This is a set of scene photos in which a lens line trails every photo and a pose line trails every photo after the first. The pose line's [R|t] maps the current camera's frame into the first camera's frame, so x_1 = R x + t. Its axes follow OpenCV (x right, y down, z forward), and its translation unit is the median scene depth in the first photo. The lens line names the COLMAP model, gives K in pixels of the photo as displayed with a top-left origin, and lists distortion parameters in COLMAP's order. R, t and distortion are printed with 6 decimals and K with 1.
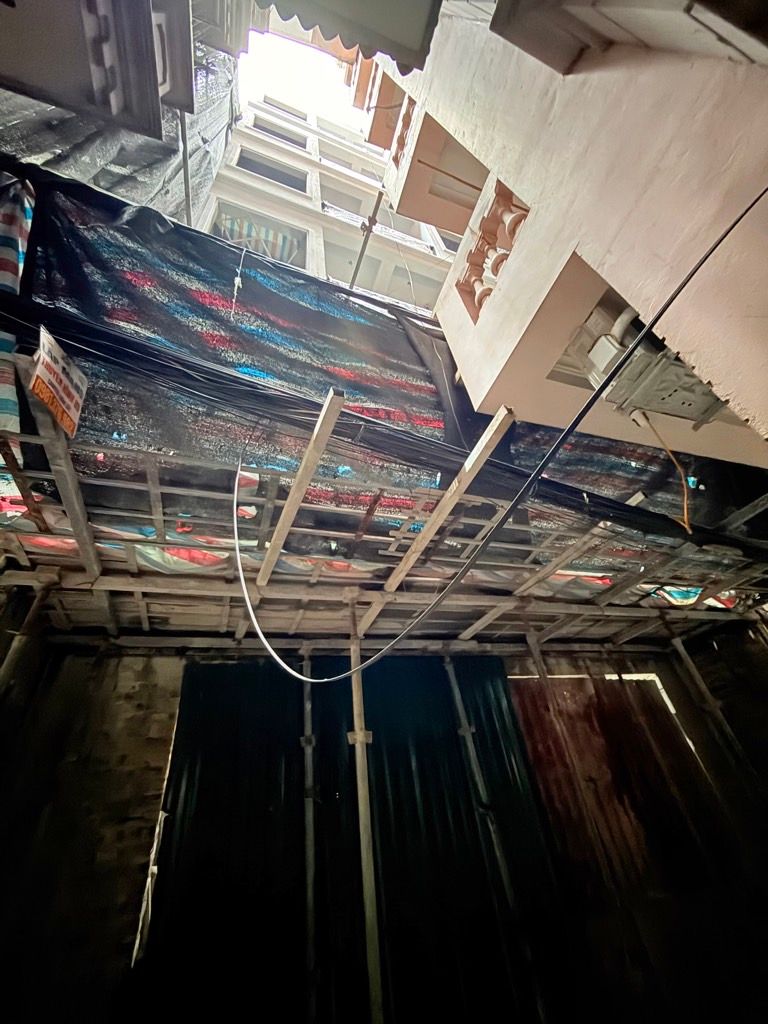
lens RADIAL K [[407.0, 0, 386.1], [0, 407.0, 510.3], [0, 0, 1]] dist [-0.000438, -0.000049]
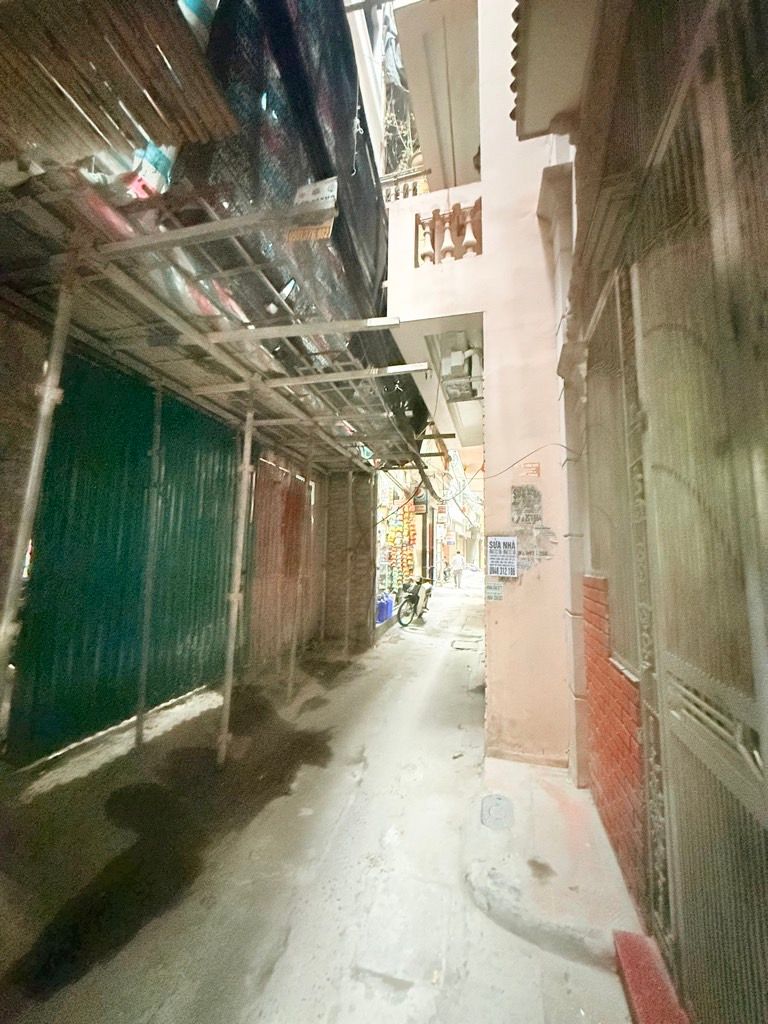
lens RADIAL K [[407.0, 0, 383.5], [0, 407.0, 508.0], [0, 0, 1]] dist [-0.000438, -0.000049]
pose [[0.550489, 0.230556, 0.802375, -0.658554], [-0.579907, 0.796993, 0.168851, 0.055200], [-0.600558, -0.558253, 0.572437, -0.232094]]
